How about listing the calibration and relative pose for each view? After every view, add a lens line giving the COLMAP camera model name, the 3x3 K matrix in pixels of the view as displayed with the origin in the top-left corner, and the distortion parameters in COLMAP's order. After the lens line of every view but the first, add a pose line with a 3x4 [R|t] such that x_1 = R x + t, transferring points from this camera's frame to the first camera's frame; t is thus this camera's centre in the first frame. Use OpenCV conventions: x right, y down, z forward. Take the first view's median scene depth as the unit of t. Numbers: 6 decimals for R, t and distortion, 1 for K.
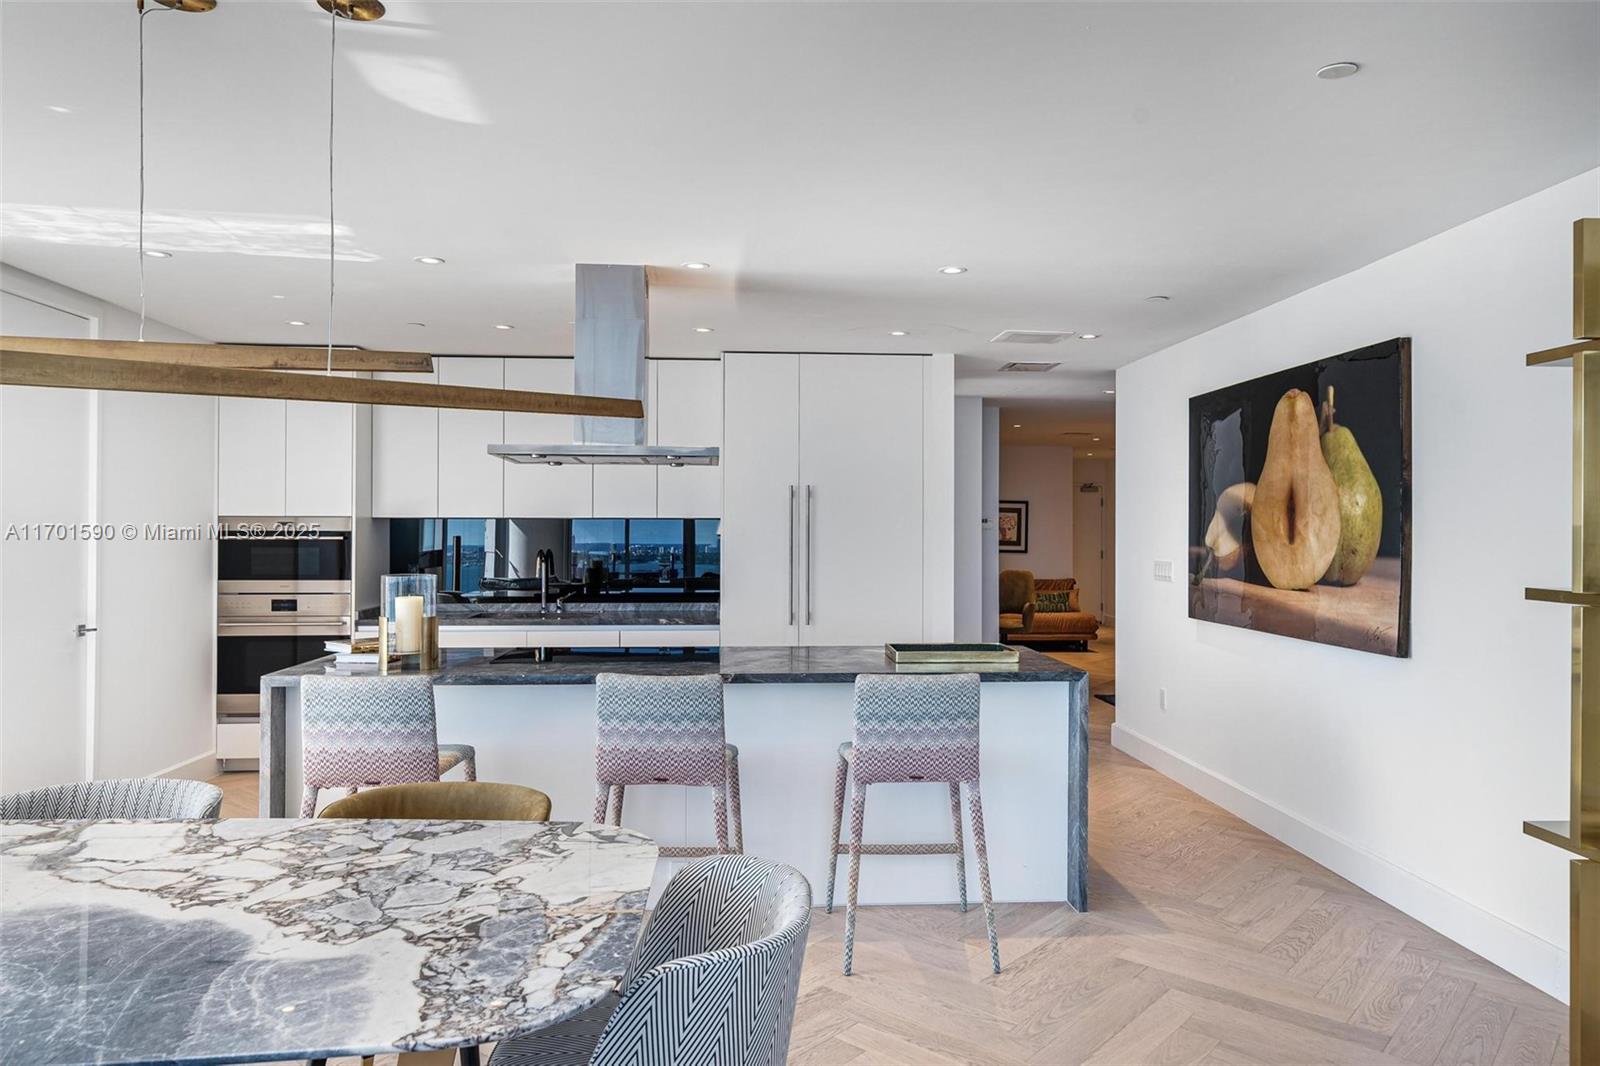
lens RADIAL K [[1043.7, 0, 801.5], [0, 1043.7, 506.7], [0, 0, 1]] dist [0.002451, 0.002342]
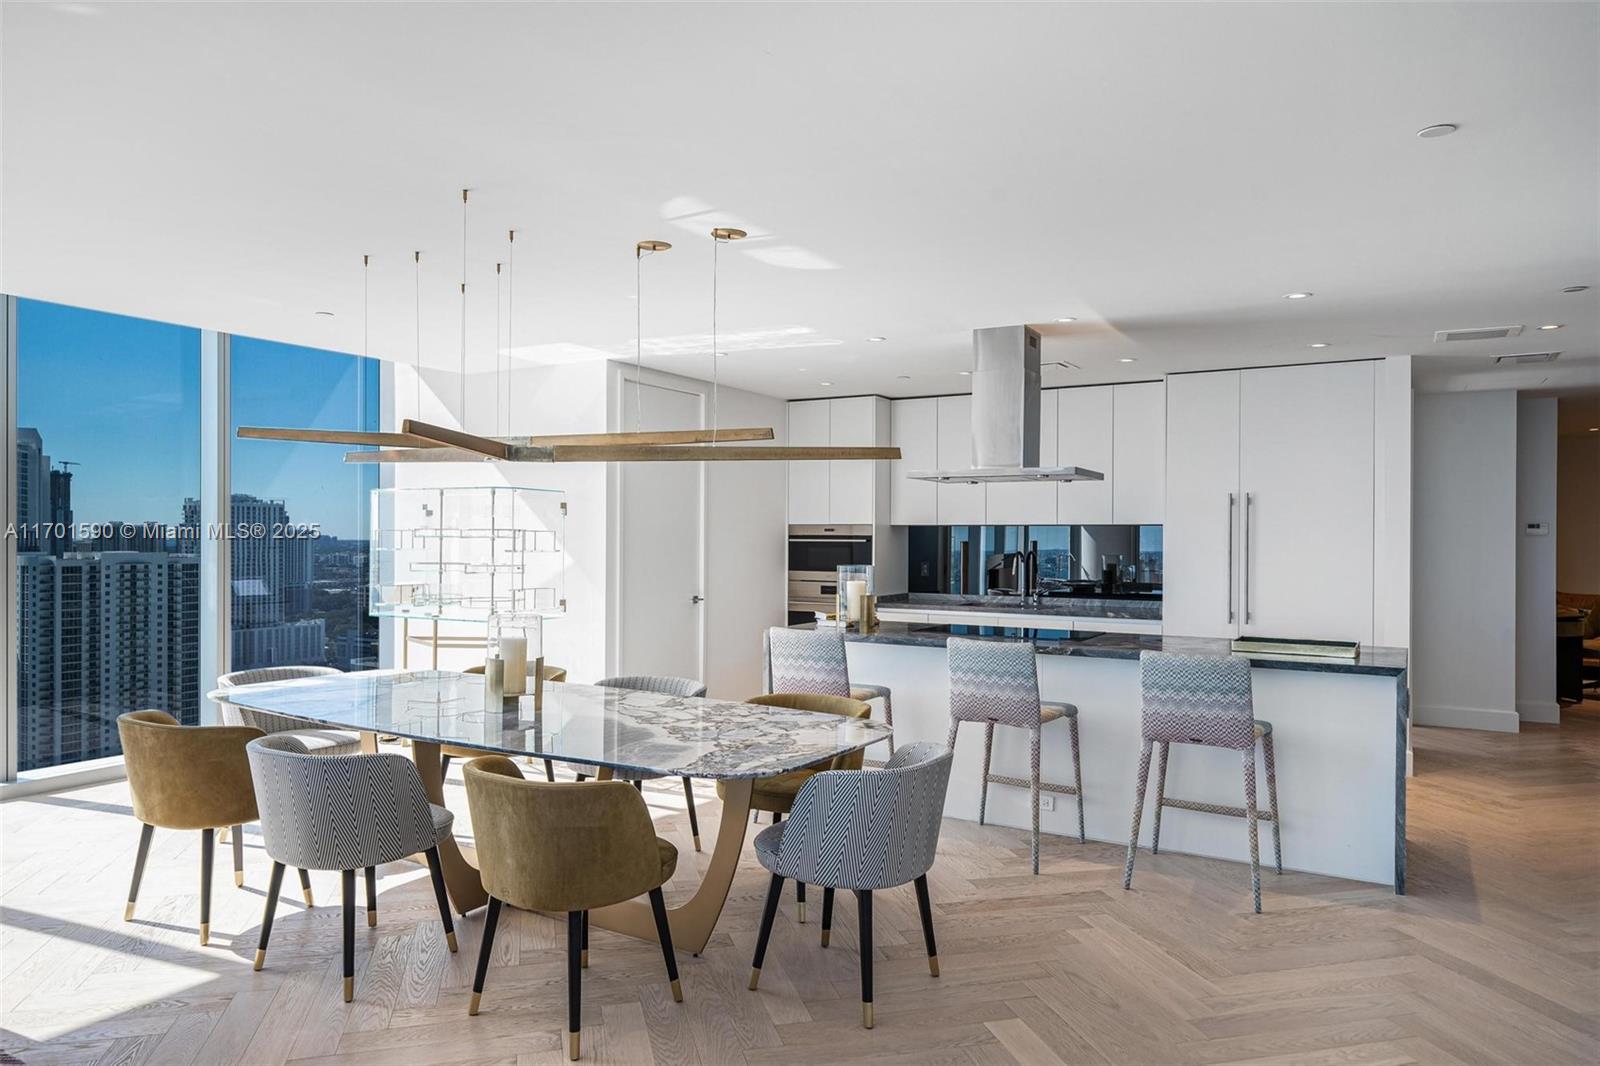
lens RADIAL K [[1043.7, 0, 801.5], [0, 1043.7, 506.7], [0, 0, 1]] dist [0.002451, 0.002342]
pose [[0.827297, -0.014037, -0.561589, 0.283718], [0.010091, 0.999898, -0.010126, -0.000498], [0.561674, 0.002710, 0.827354, -0.168388]]
